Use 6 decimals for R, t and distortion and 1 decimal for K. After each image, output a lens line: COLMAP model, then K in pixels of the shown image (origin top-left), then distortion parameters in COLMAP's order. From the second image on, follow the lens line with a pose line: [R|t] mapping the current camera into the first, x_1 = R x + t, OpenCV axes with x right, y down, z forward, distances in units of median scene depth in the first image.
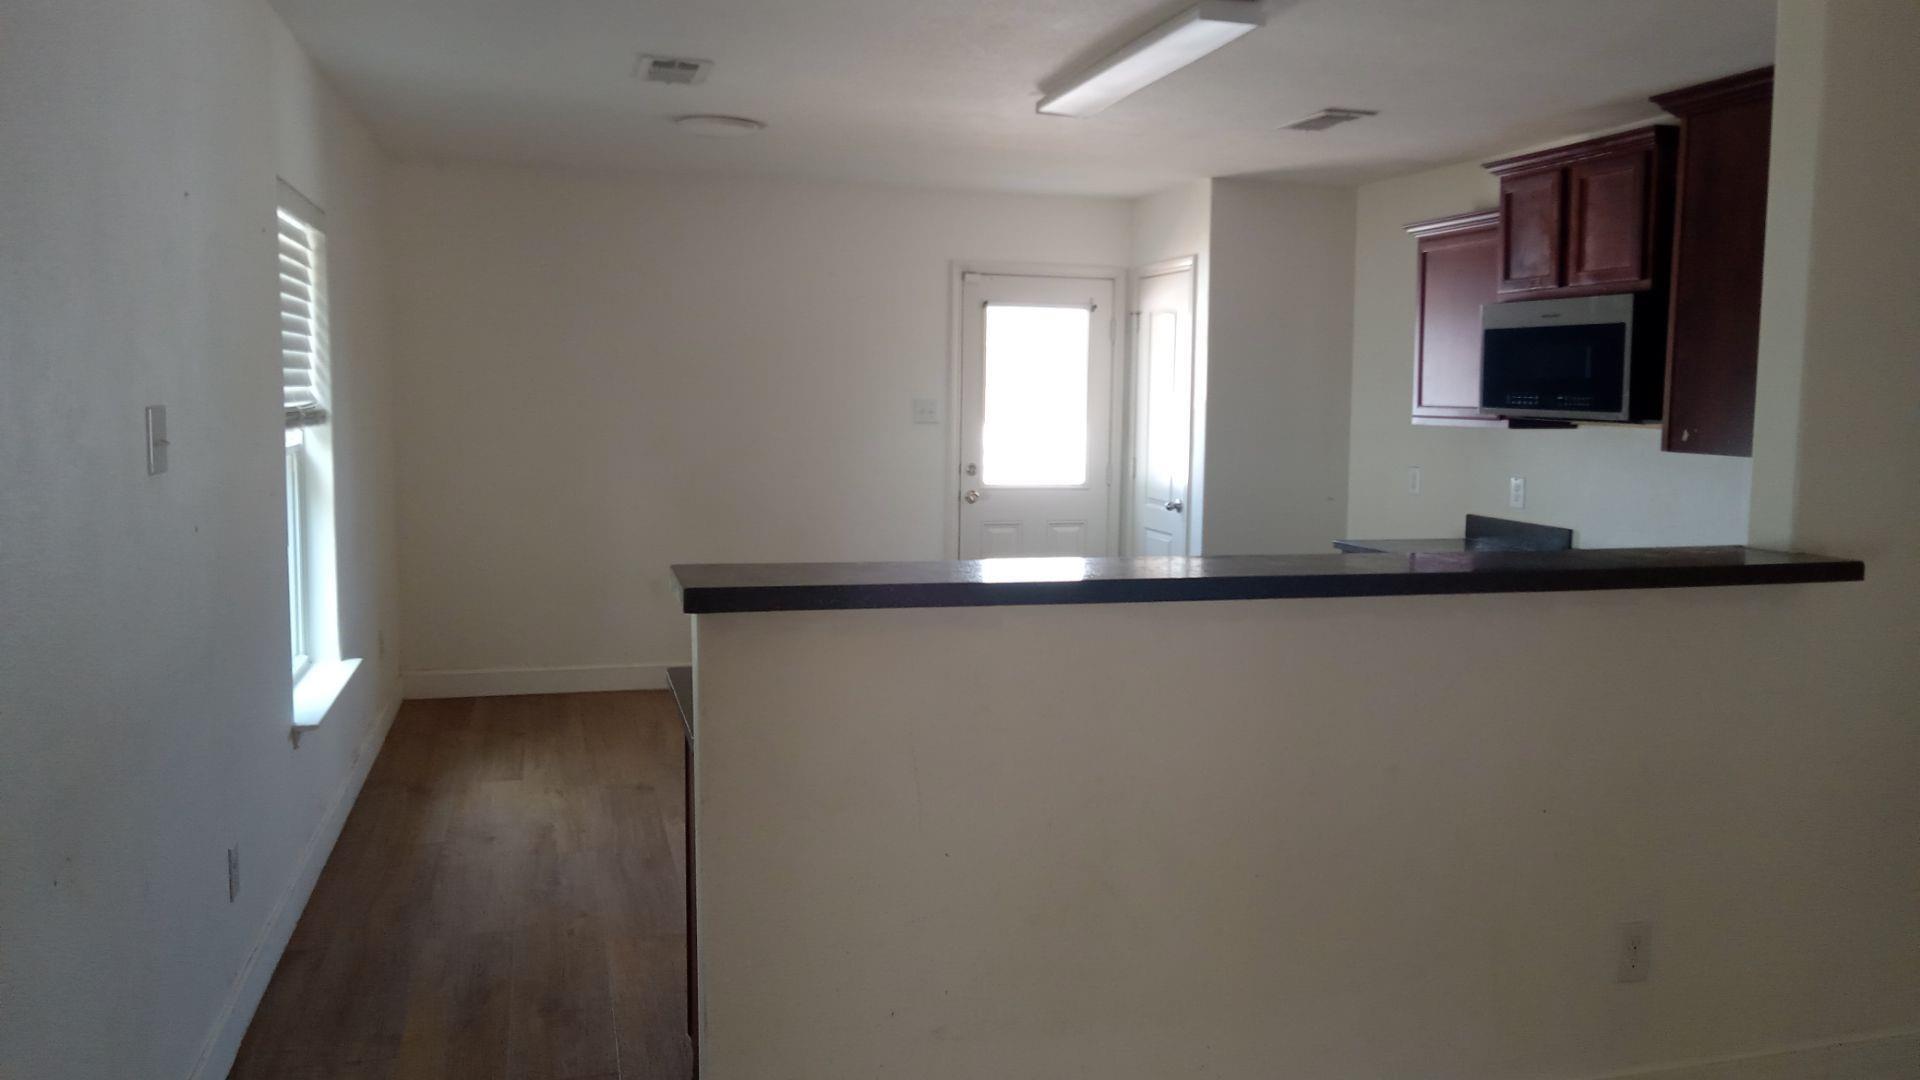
lens RADIAL K [[1443.3, 0, 960.0], [0, 1443.3, 540.0], [0, 0, 1]] dist [-0.011729, 0.001563]
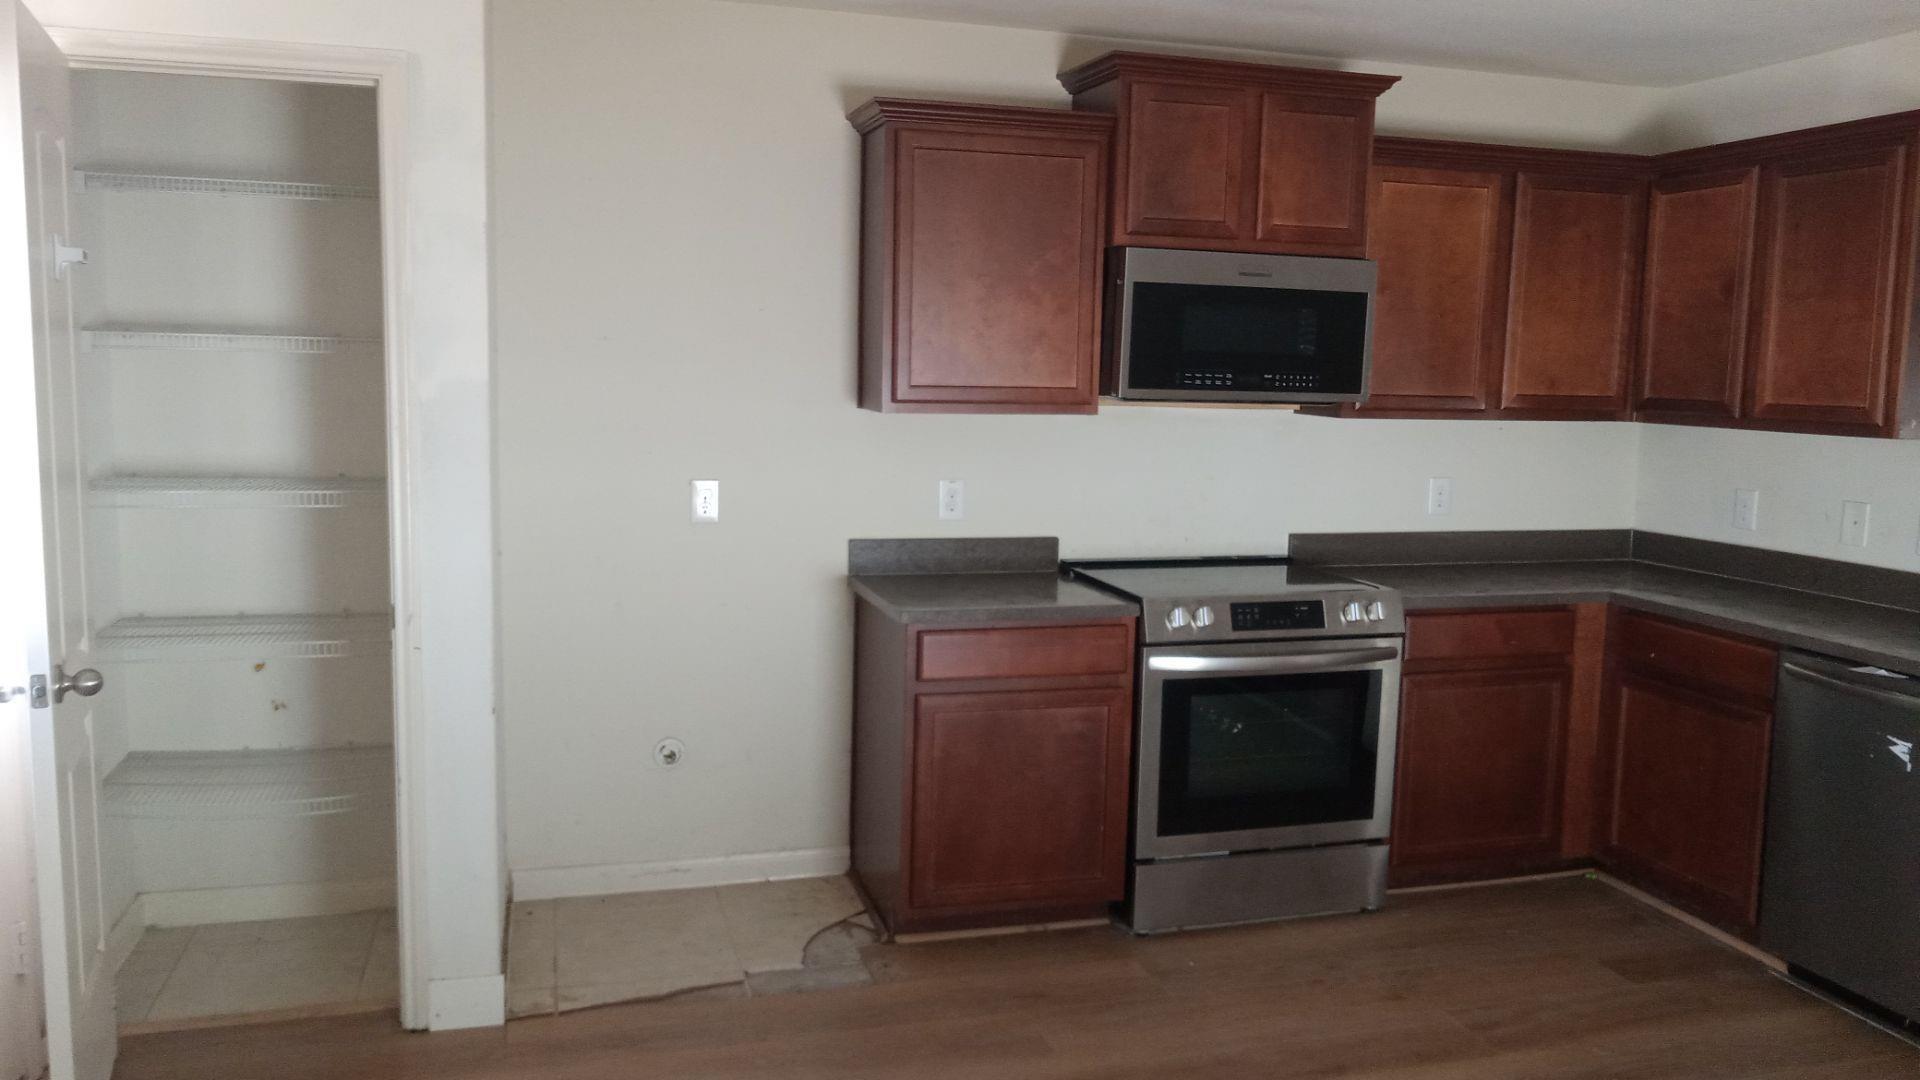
lens RADIAL K [[1443.3, 0, 960.0], [0, 1443.3, 540.0], [0, 0, 1]] dist [-0.011729, 0.001563]
pose [[-0.023424, -0.133425, 0.990782, -0.350536], [0.090294, 0.986721, 0.135013, -0.112688], [-0.995640, 0.092624, -0.011066, 1.009589]]
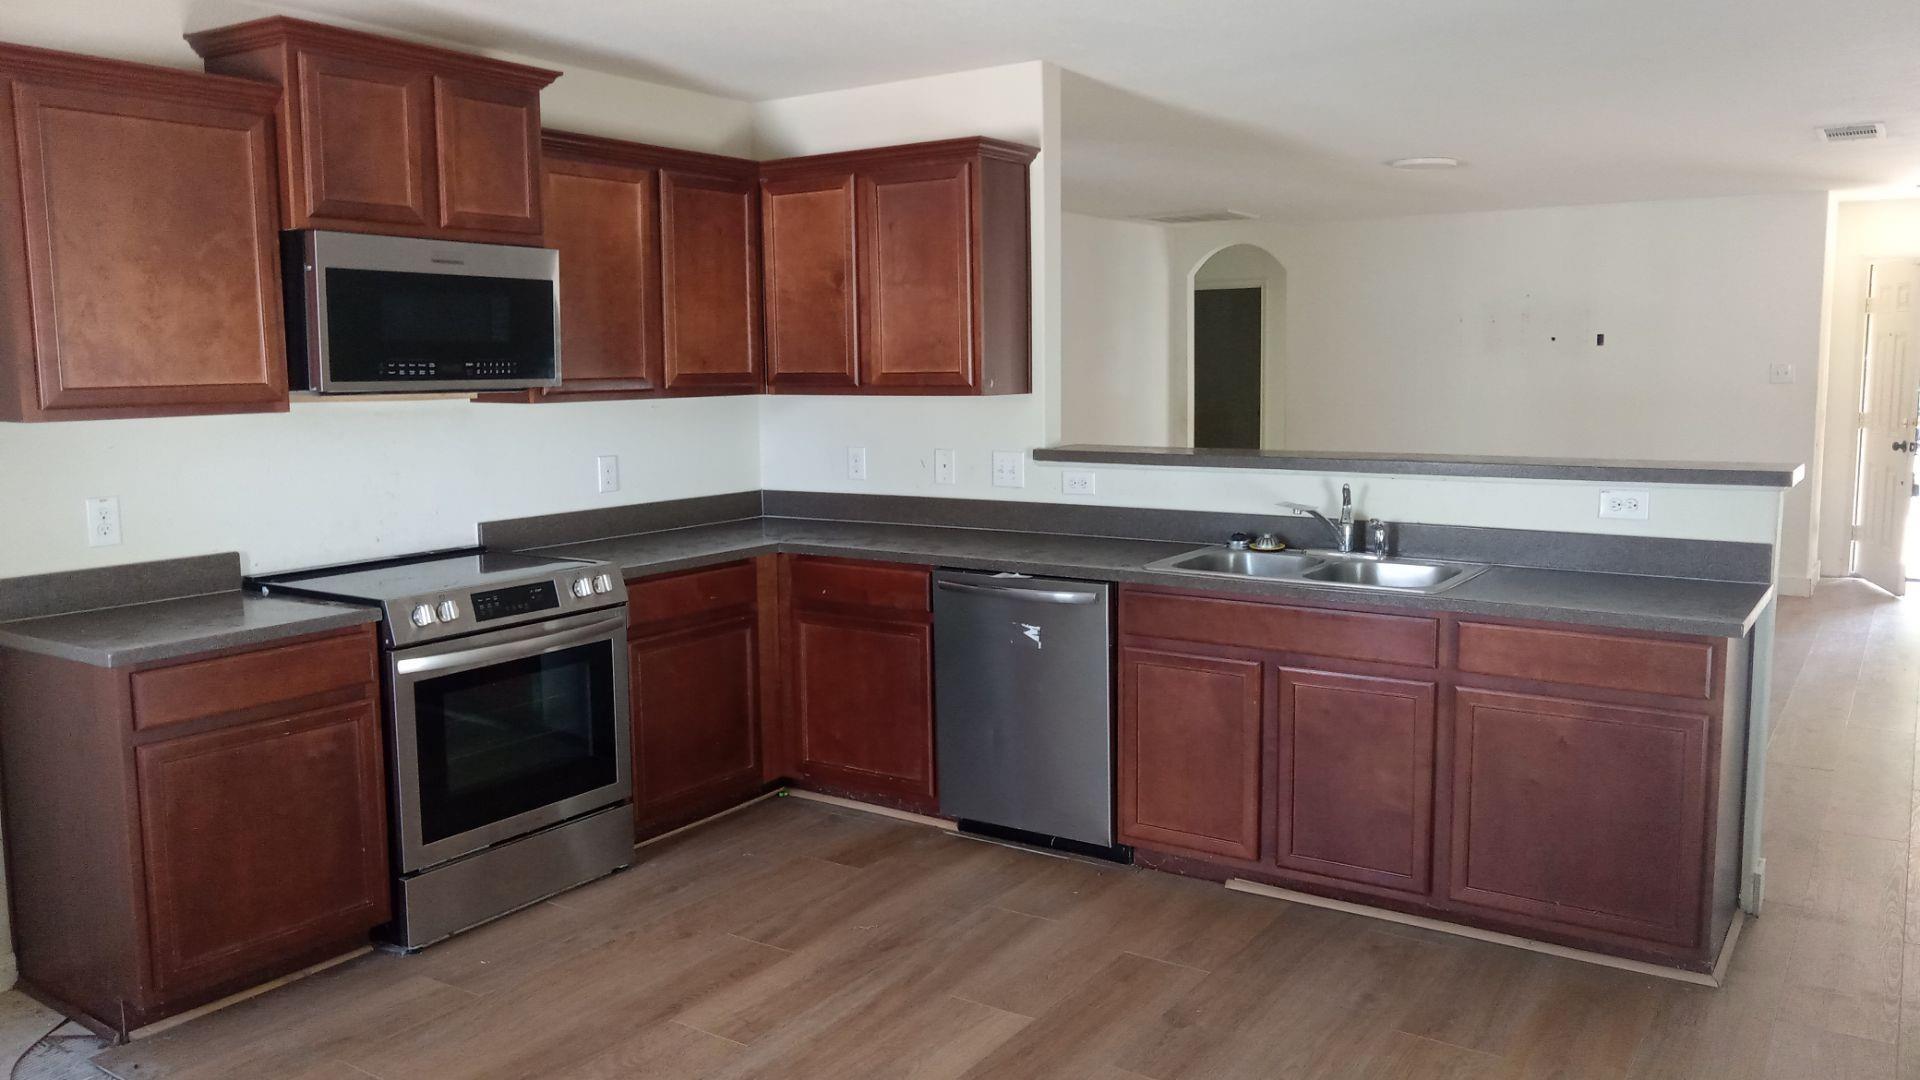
lens RADIAL K [[1443.3, 0, 960.0], [0, 1443.3, 540.0], [0, 0, 1]] dist [-0.011729, 0.001563]
pose [[-0.652597, -0.096966, 0.751475, -0.334813], [0.089434, 0.974987, 0.203473, -0.120514], [-0.752409, 0.199993, -0.627601, 1.118704]]
